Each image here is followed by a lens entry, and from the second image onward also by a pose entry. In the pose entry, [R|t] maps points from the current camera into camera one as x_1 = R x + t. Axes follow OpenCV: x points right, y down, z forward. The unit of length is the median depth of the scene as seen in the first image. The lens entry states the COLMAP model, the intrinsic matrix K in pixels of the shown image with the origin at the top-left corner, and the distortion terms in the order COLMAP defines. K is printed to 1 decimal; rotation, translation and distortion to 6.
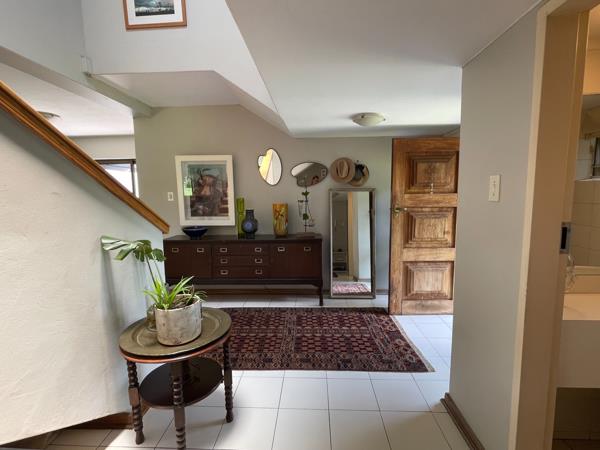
lens RADIAL K [[295.1, 0, 300.3], [0, 295.1, 225.4], [0, 0, 1]] dist [0.002438, 0.000192]
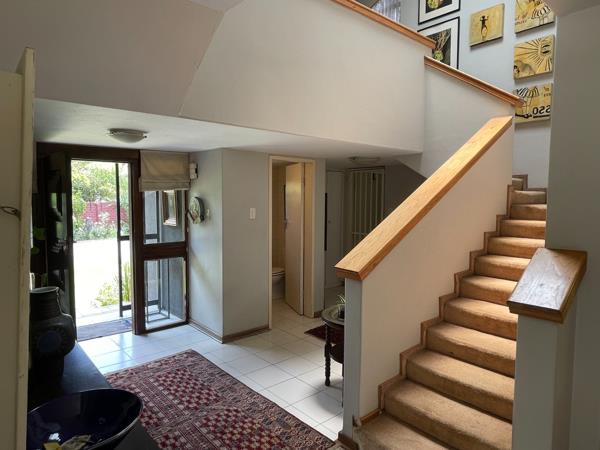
lens RADIAL K [[389.0, 0, 299.9], [0, 389.0, 223.1], [0, 0, 1]] dist [-0.000880, -0.000183]
pose [[-0.697640, -0.041957, 0.715219, -0.948370], [0.082097, 0.987026, 0.137982, -0.228140], [-0.711729, 0.154979, -0.685144, 1.487590]]
